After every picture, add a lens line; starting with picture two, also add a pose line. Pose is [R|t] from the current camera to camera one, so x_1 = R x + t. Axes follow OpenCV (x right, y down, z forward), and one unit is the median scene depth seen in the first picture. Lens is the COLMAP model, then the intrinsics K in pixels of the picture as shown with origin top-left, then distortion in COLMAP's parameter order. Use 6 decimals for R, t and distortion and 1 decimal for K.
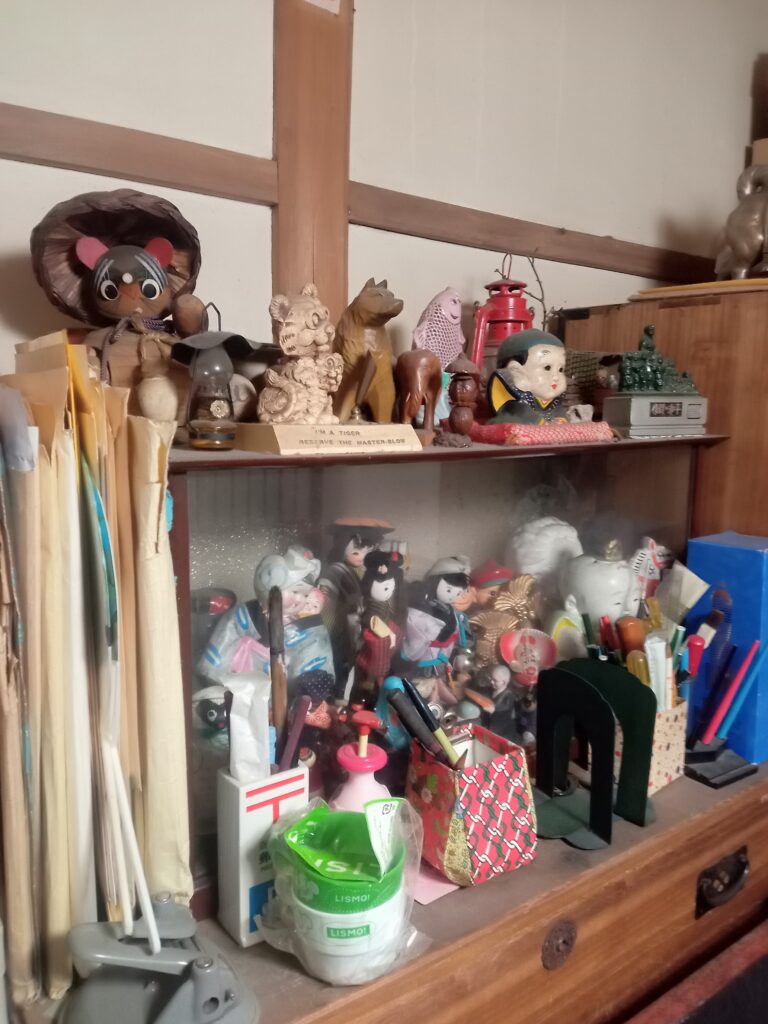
lens RADIAL K [[770.8, 0, 379.7], [0, 770.8, 515.4], [0, 0, 1]] dist [0.121066, -0.163715]
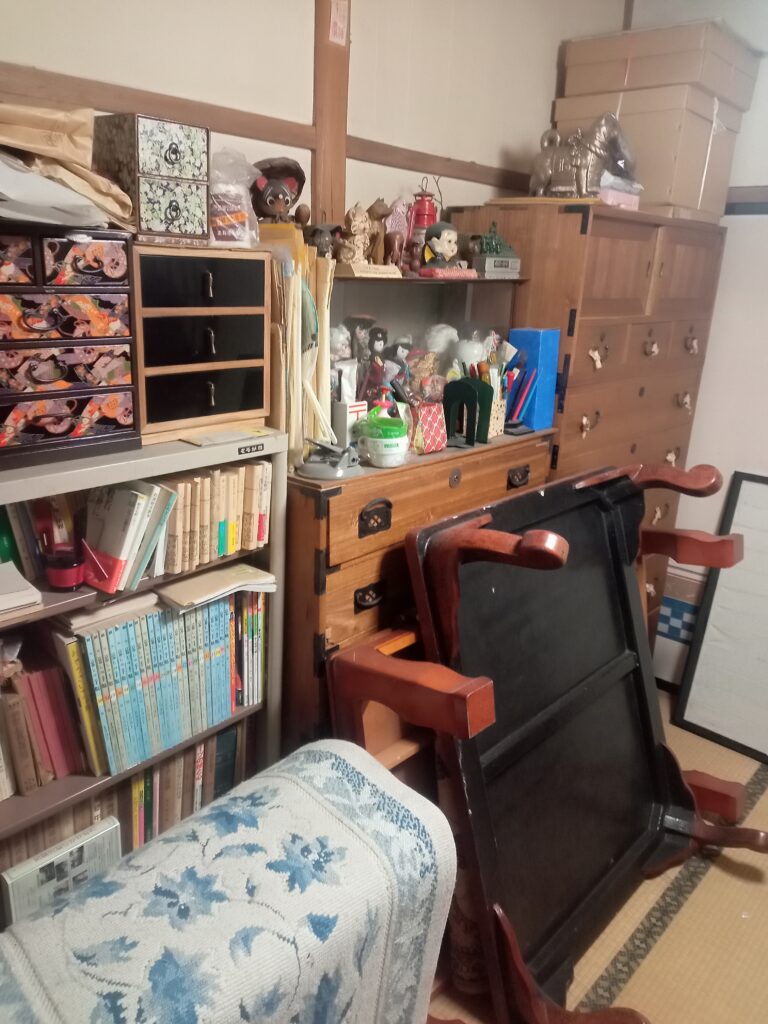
lens RADIAL K [[770.8, 0, 379.7], [0, 770.8, 515.4], [0, 0, 1]] dist [0.121066, -0.163715]
pose [[0.981271, -0.036956, 0.189052, -0.391457], [0.005712, 0.986575, 0.163207, 0.194576], [-0.192545, -0.159070, 0.968309, -1.119803]]
